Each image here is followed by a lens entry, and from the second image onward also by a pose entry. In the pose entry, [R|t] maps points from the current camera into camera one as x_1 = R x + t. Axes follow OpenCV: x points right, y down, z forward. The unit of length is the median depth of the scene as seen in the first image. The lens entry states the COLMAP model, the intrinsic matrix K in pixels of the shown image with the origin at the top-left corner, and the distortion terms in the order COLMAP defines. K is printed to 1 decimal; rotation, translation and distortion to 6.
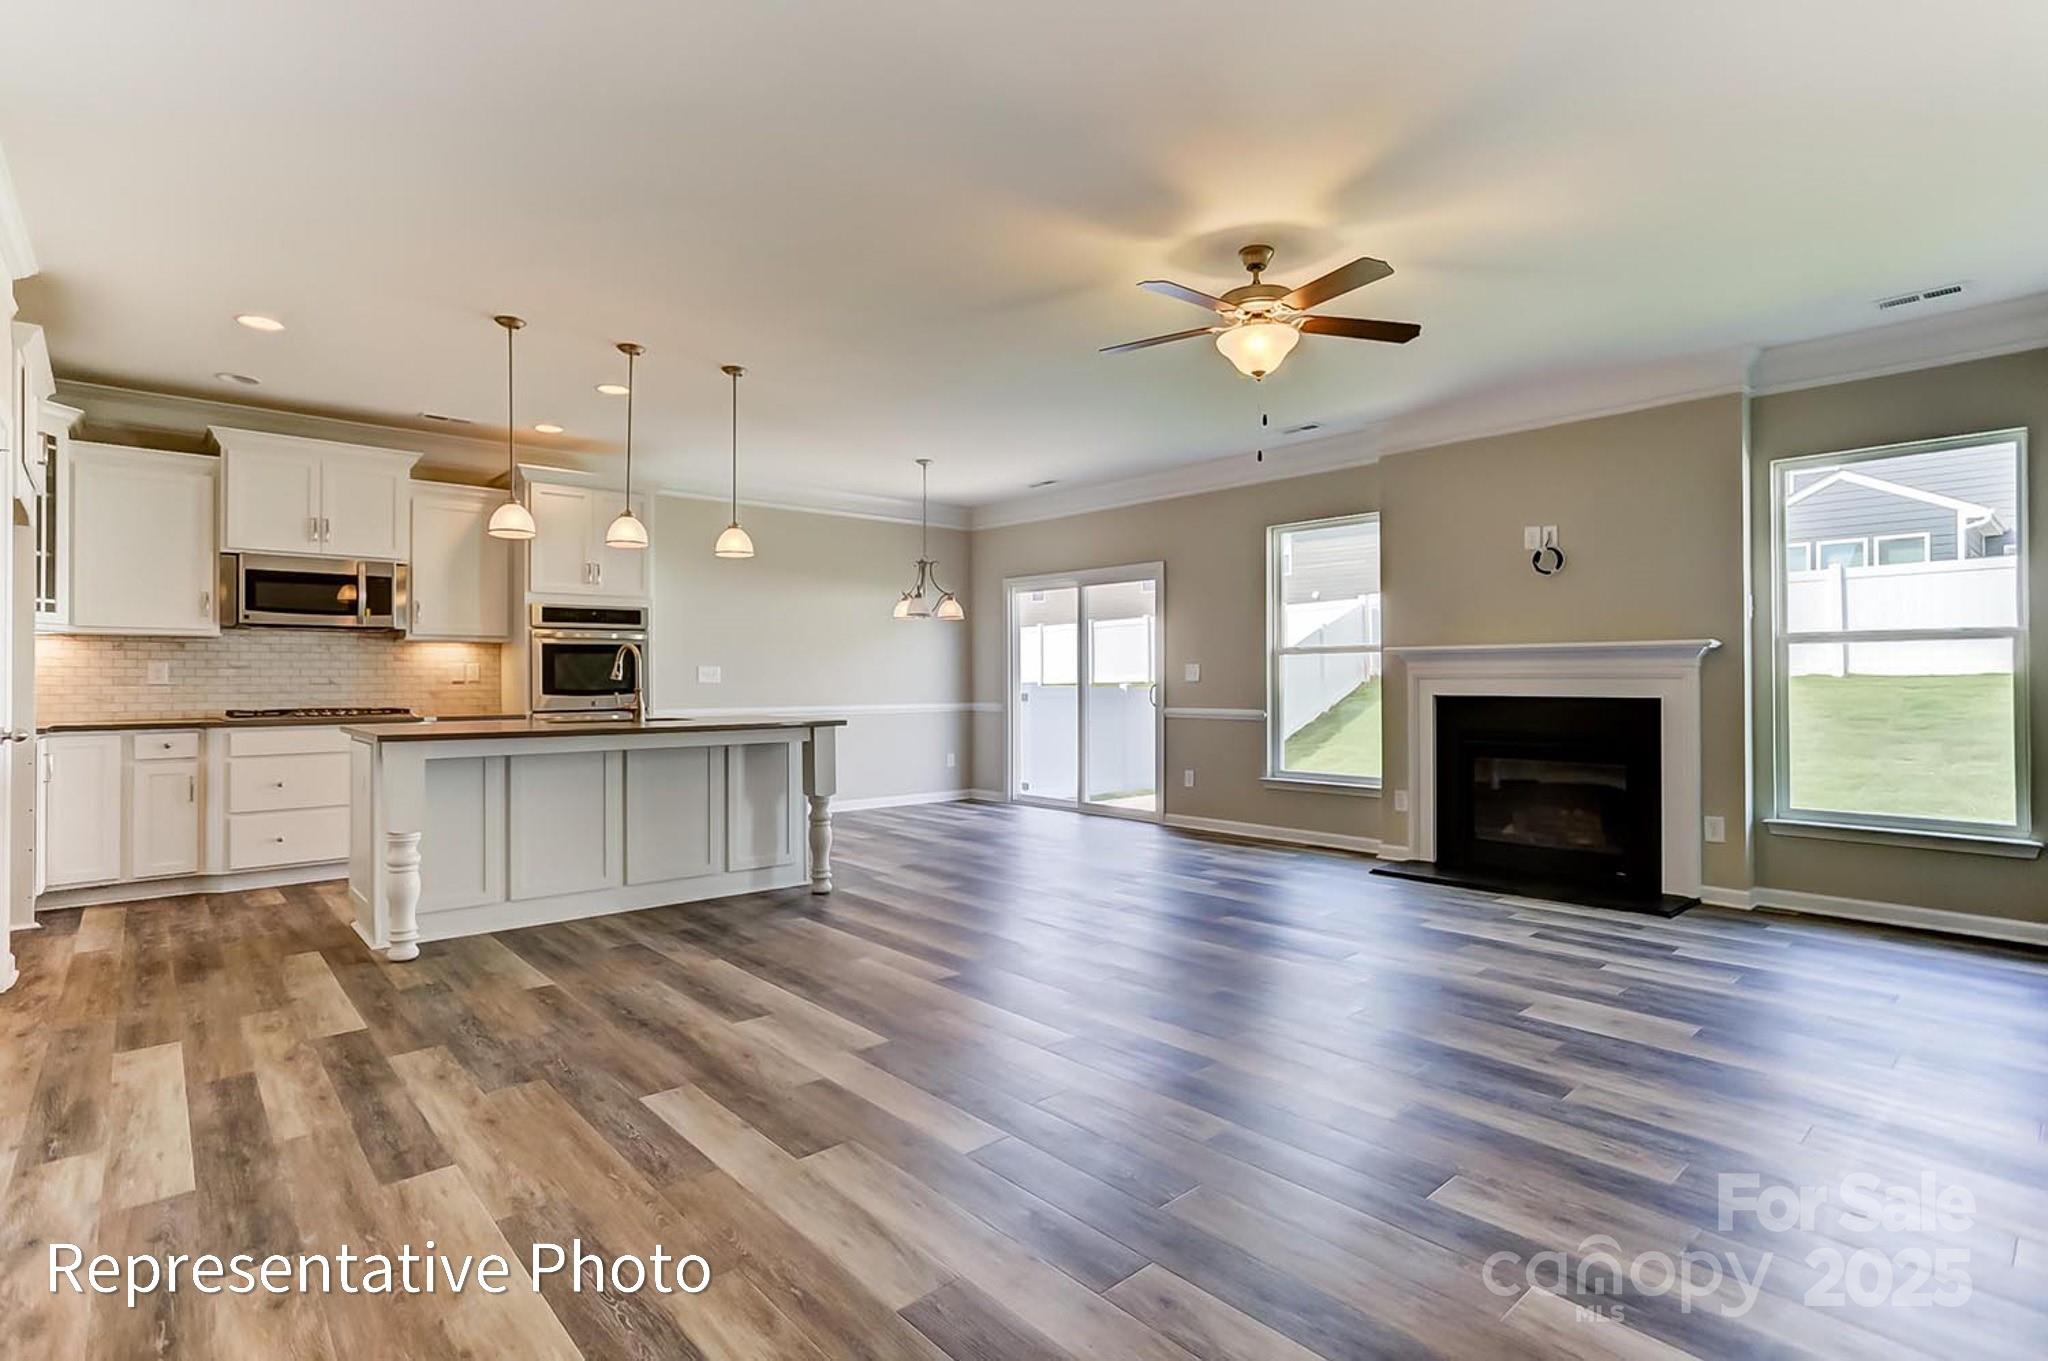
lens RADIAL K [[1034.4, 0, 1024.0], [0, 1034.4, 680.5], [0, 0, 1]] dist [-0.035964, 0.025072]
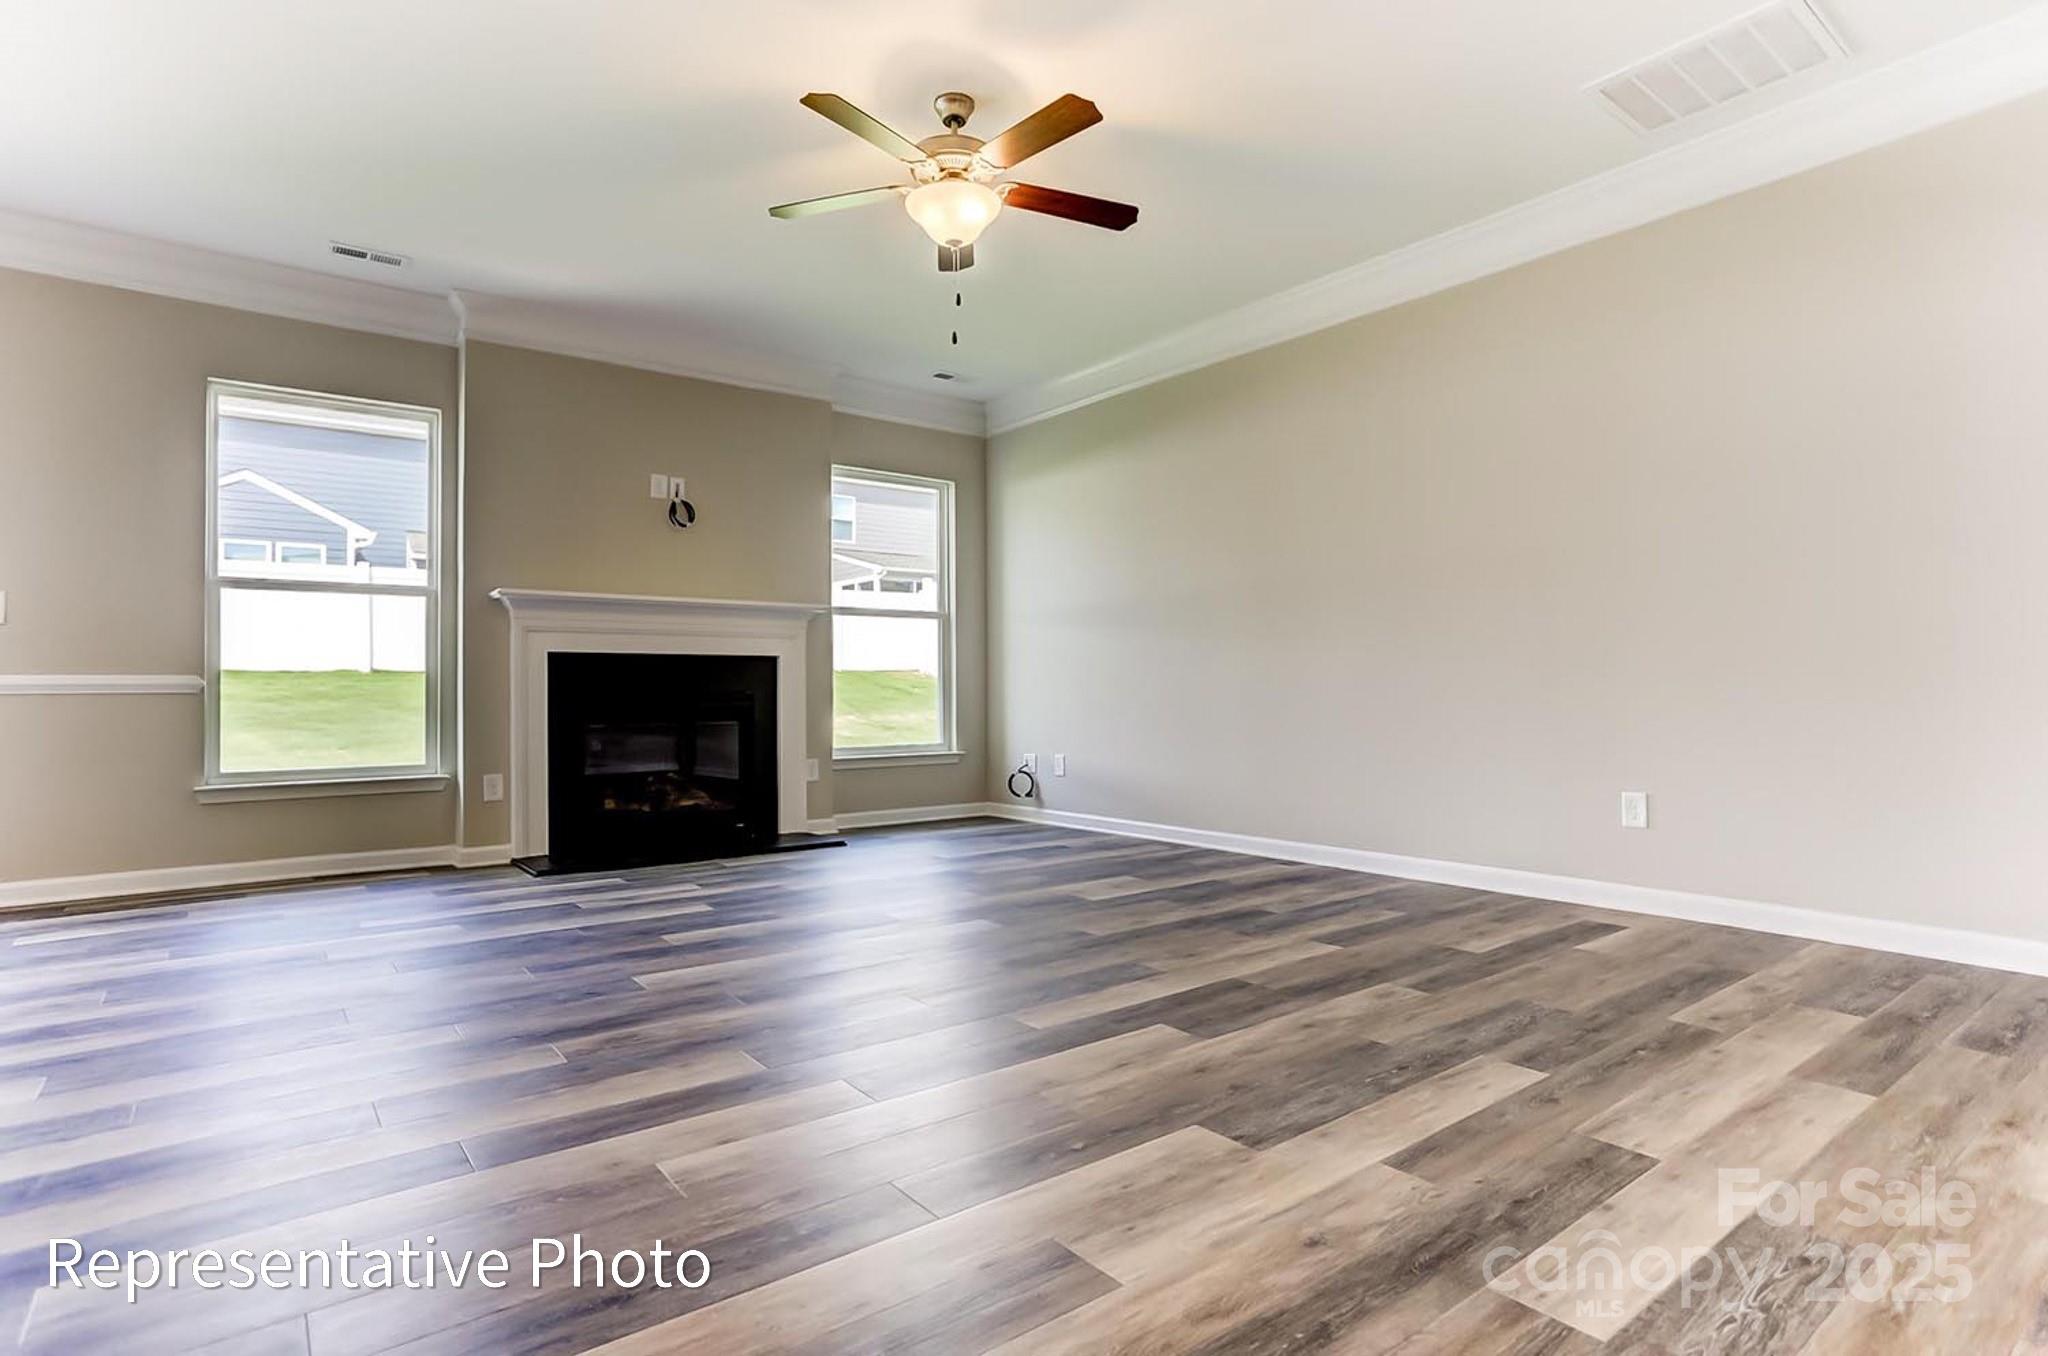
lens RADIAL K [[1034.4, 0, 1024.0], [0, 1034.4, 678.0], [0, 0, 1]] dist [-0.035964, 0.025072]
pose [[0.053891, 0.017682, 0.998390, -0.624037], [0.007925, 0.999804, -0.018135, 0.083345], [-0.998515, 0.008890, 0.053740, 0.899554]]
